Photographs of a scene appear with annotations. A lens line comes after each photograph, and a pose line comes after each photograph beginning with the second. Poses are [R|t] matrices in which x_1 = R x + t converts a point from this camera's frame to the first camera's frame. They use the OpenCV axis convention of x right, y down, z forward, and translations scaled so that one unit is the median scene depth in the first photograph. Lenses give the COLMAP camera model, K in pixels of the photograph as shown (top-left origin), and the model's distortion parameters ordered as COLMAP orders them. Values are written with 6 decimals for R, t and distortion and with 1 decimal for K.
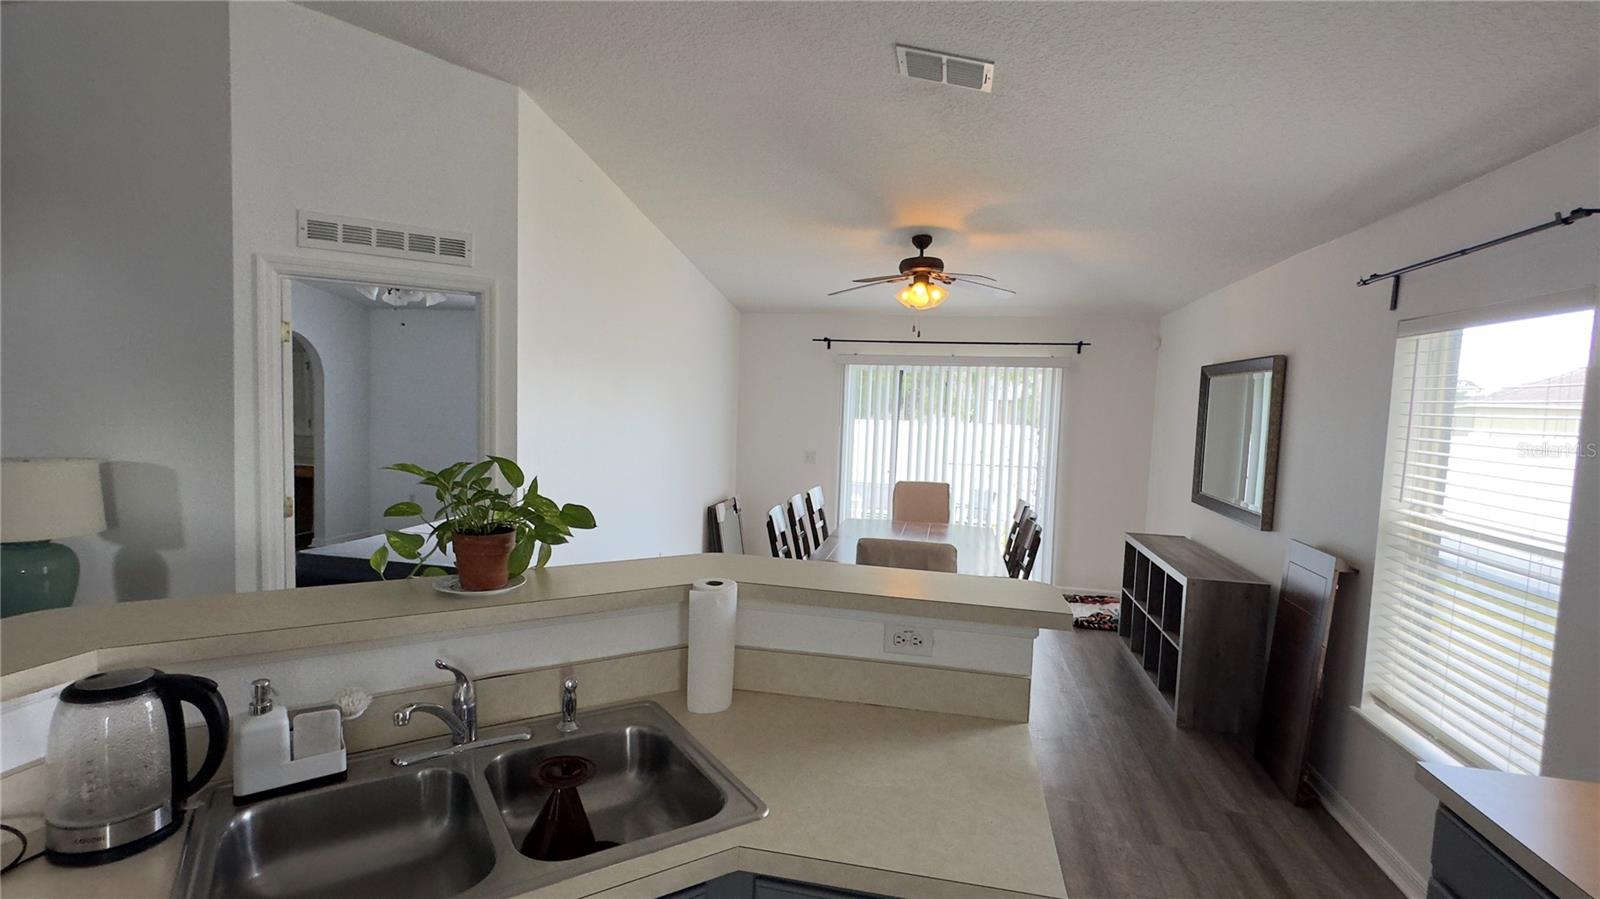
lens RADIAL K [[735.5, 0, 798.7], [0, 735.5, 453.4], [0, 0, 1]] dist [-0.007424, -0.000214]
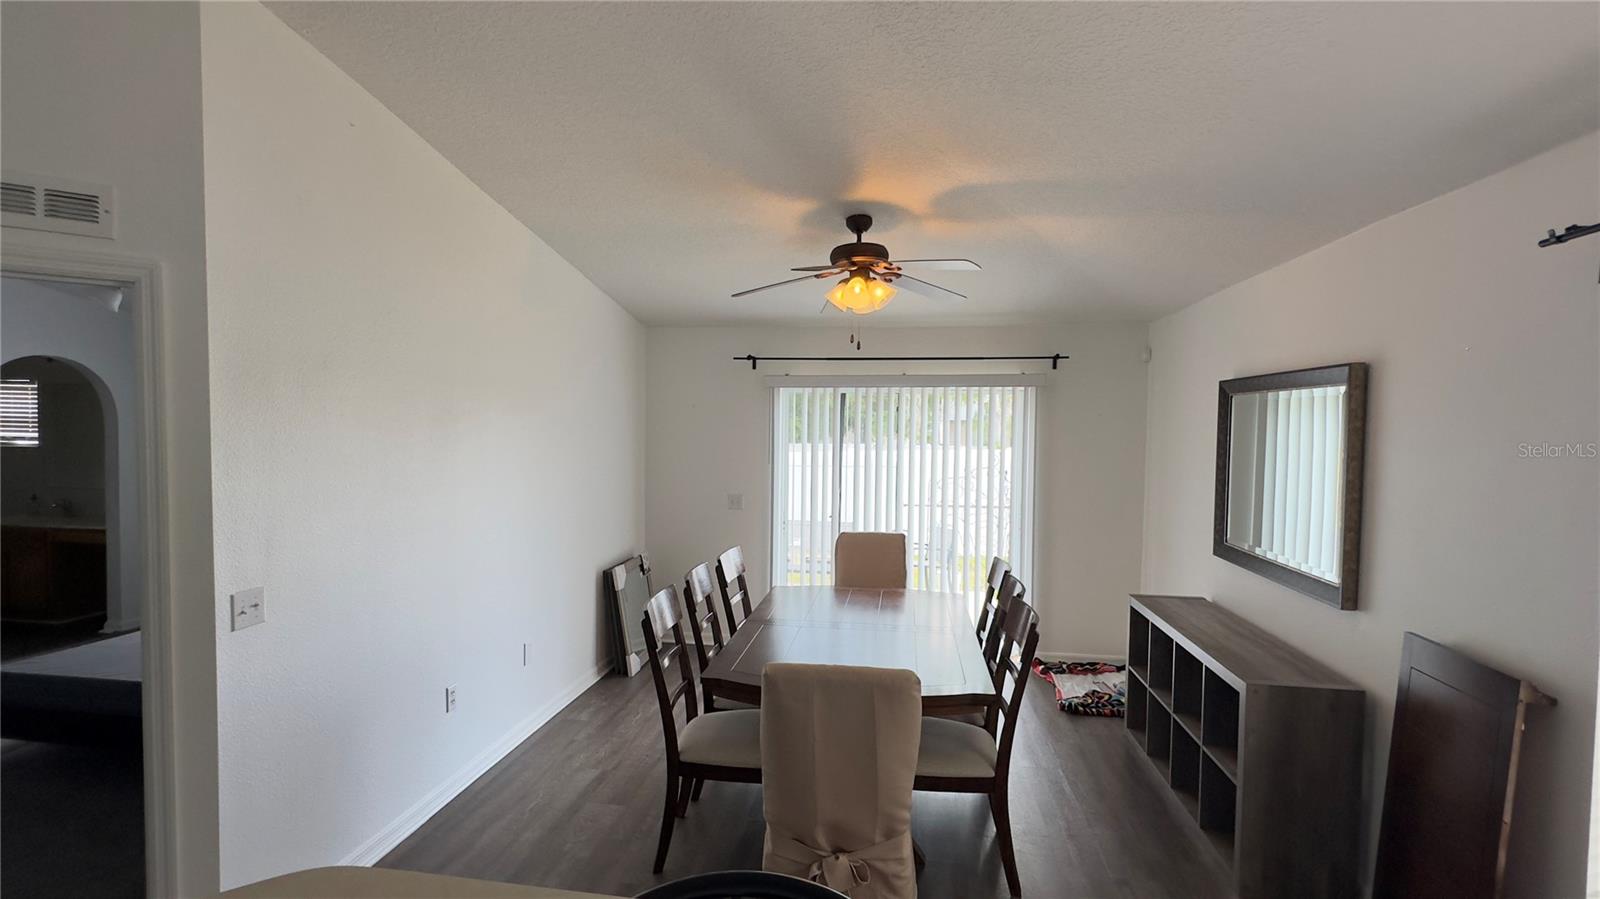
lens RADIAL K [[735.5, 0, 802.1], [0, 735.5, 452.7], [0, 0, 1]] dist [-0.007424, -0.000214]
pose [[0.997555, -0.025009, 0.065255, 0.061175], [0.027128, 0.999126, -0.031794, -0.034179], [-0.064403, 0.033487, 0.997362, 0.291231]]
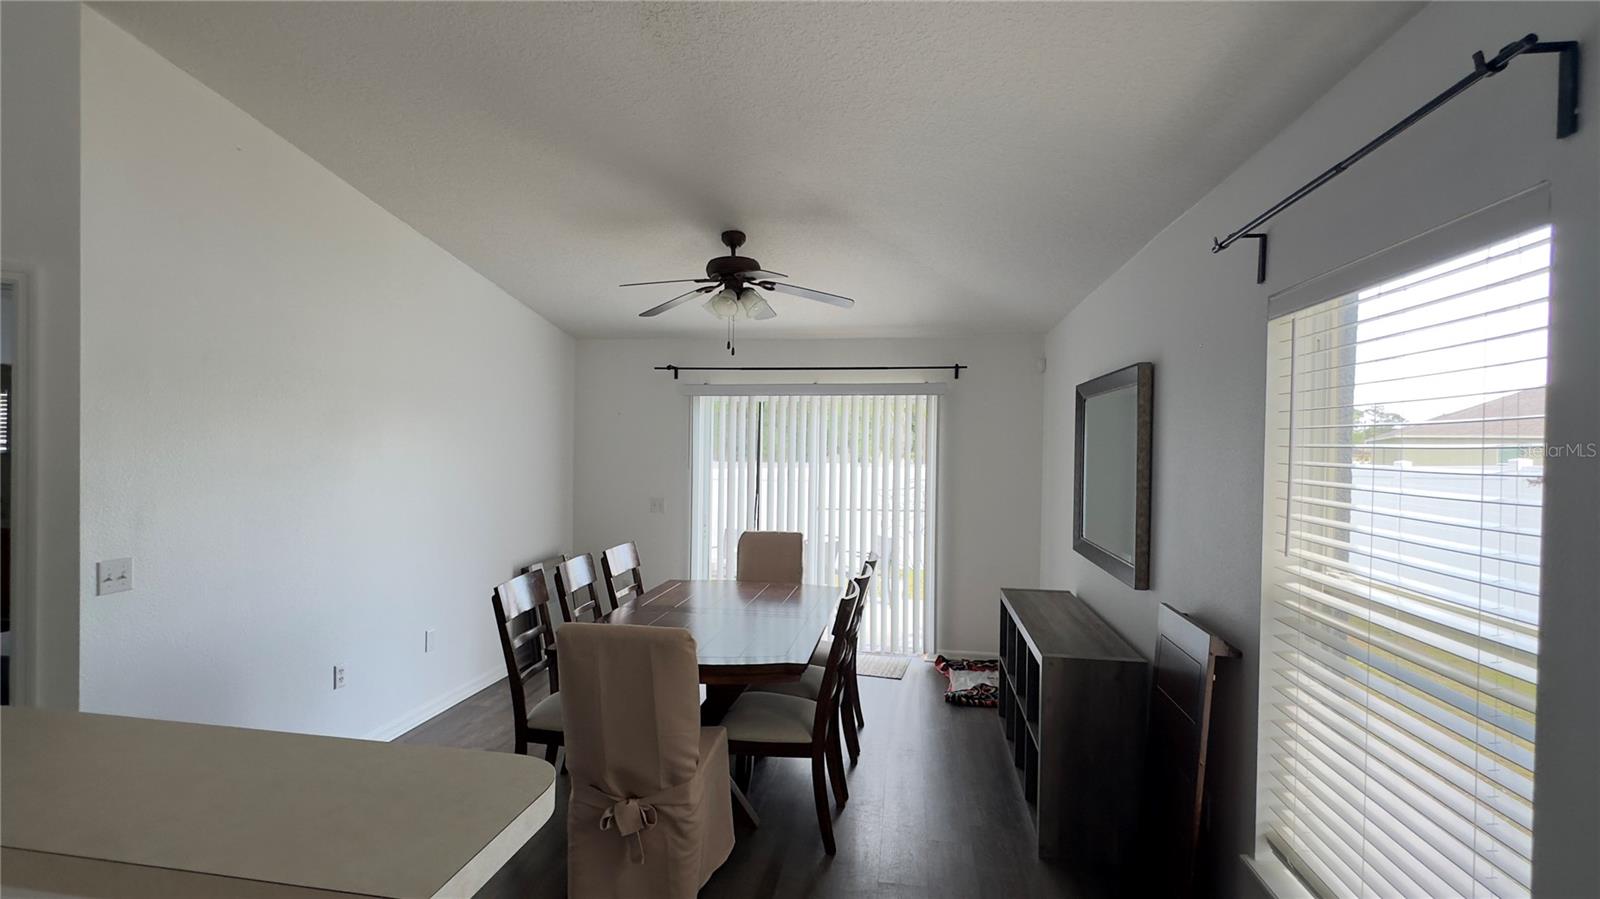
lens RADIAL K [[735.5, 0, 802.6], [0, 735.5, 451.1], [0, 0, 1]] dist [-0.007424, -0.000214]
pose [[0.998017, -0.020274, 0.059589, 0.217016], [0.024030, 0.997724, -0.063001, 0.000838], [-0.058176, 0.064308, 0.996233, 0.220857]]
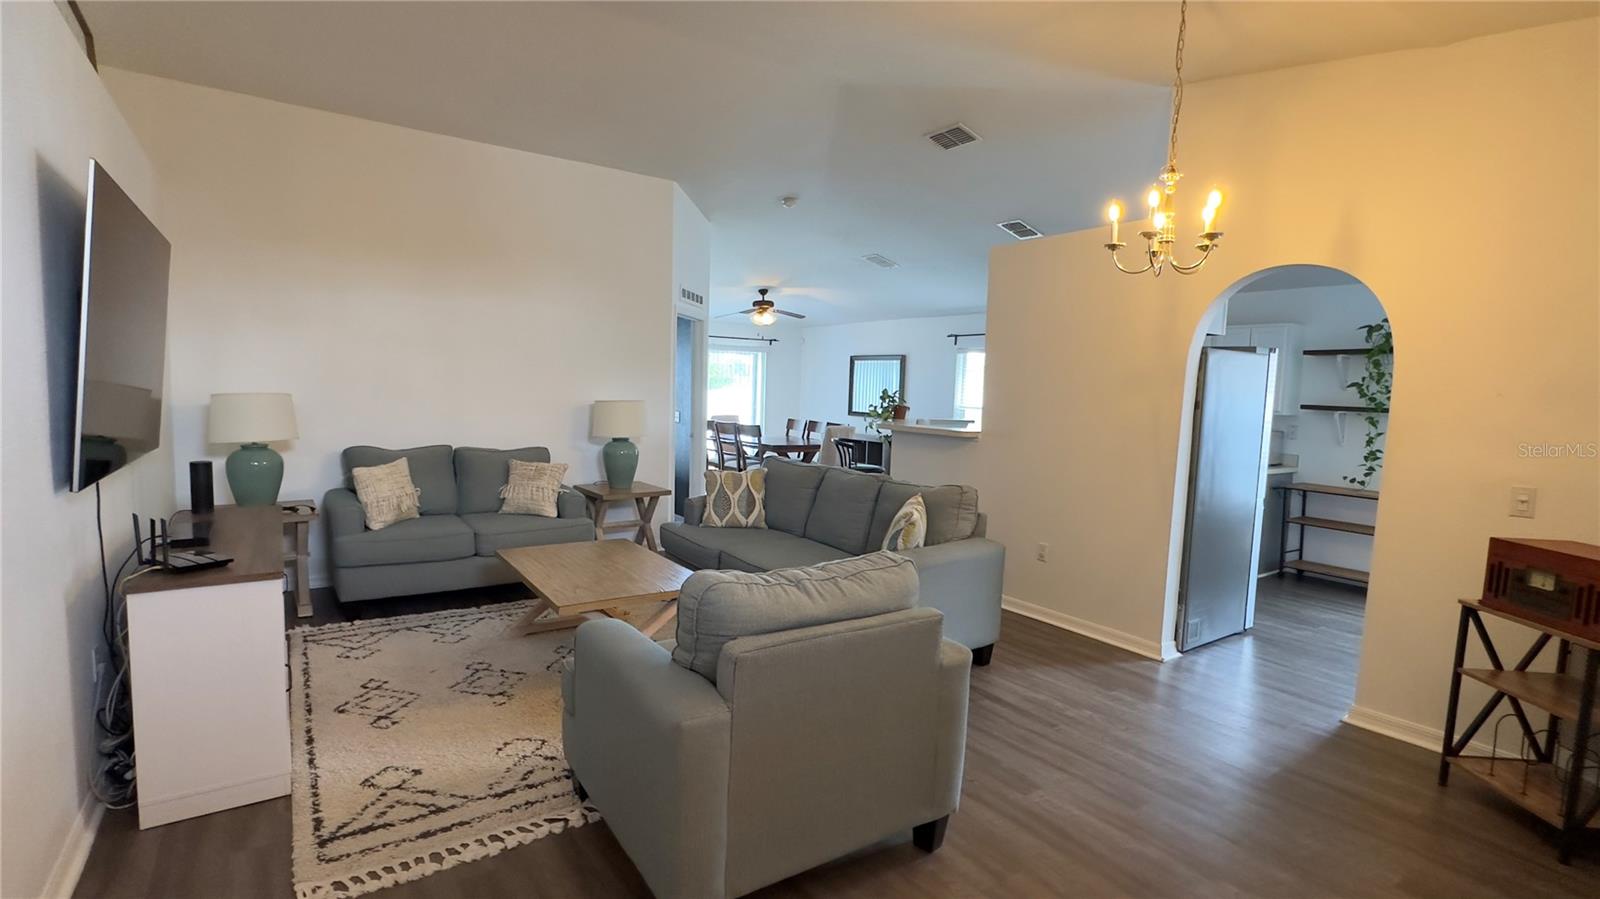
lens RADIAL K [[735.5, 0, 796.9], [0, 735.5, 455.5], [0, 0, 1]] dist [-0.007424, -0.000214]
pose [[0.690422, -0.081841, 0.718762, -1.436017], [0.045264, 0.996520, 0.069989, 0.026399], [-0.721989, -0.015788, 0.691724, -0.545162]]
